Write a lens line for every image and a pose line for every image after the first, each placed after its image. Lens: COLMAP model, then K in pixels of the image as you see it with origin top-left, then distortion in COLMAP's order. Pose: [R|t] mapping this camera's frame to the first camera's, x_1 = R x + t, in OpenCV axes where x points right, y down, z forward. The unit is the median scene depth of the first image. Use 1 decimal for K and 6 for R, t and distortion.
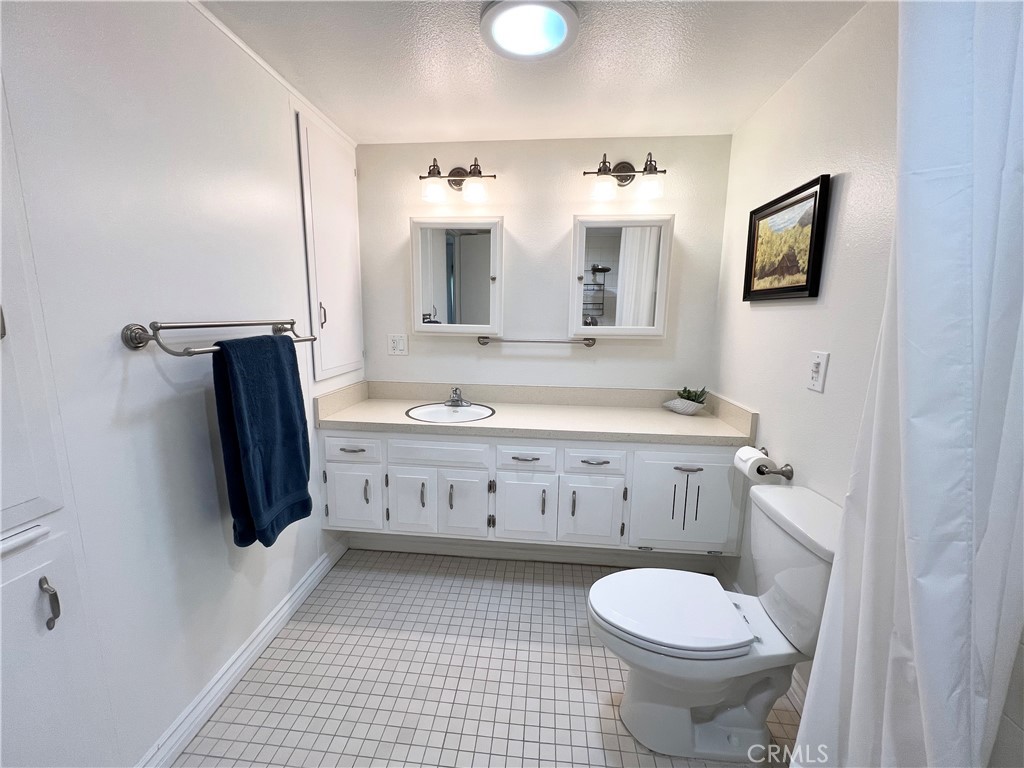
lens RADIAL K [[410.8, 0, 509.4], [0, 410.8, 382.3], [0, 0, 1]] dist [-0.002998, 0.000803]
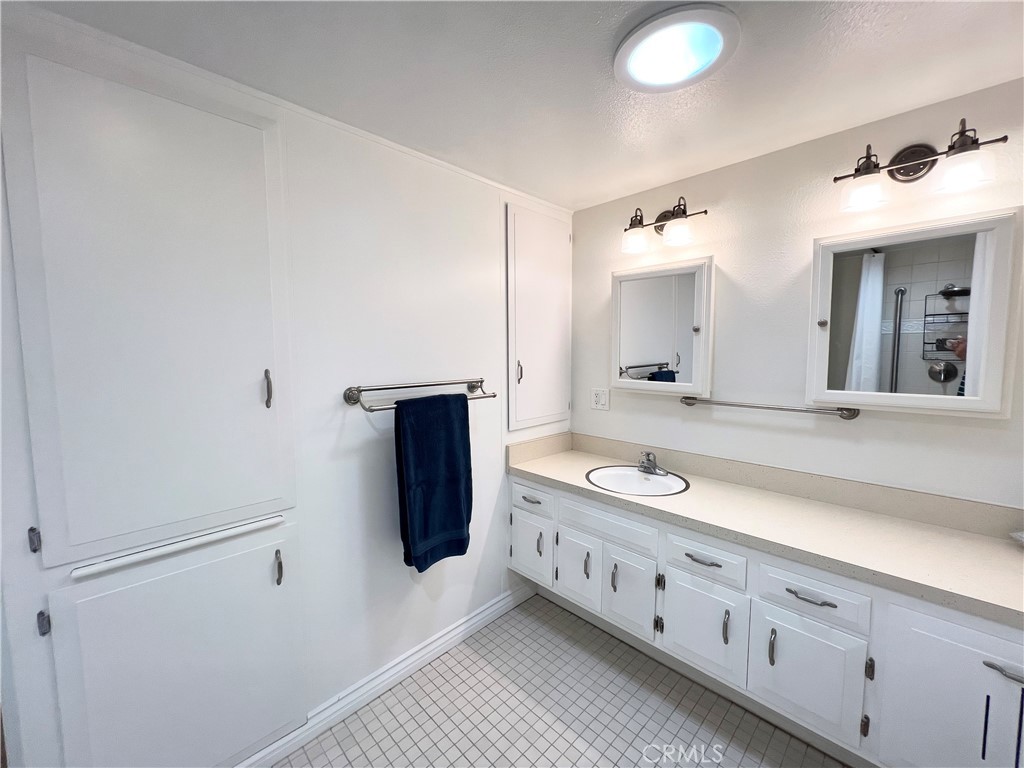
lens RADIAL K [[410.8, 0, 509.4], [0, 410.8, 382.3], [0, 0, 1]] dist [-0.002998, 0.000803]
pose [[0.764141, 0.032689, -0.644221, 0.251152], [-0.090291, 0.994303, -0.056645, -0.072346], [0.638699, 0.101452, 0.762739, 0.140368]]
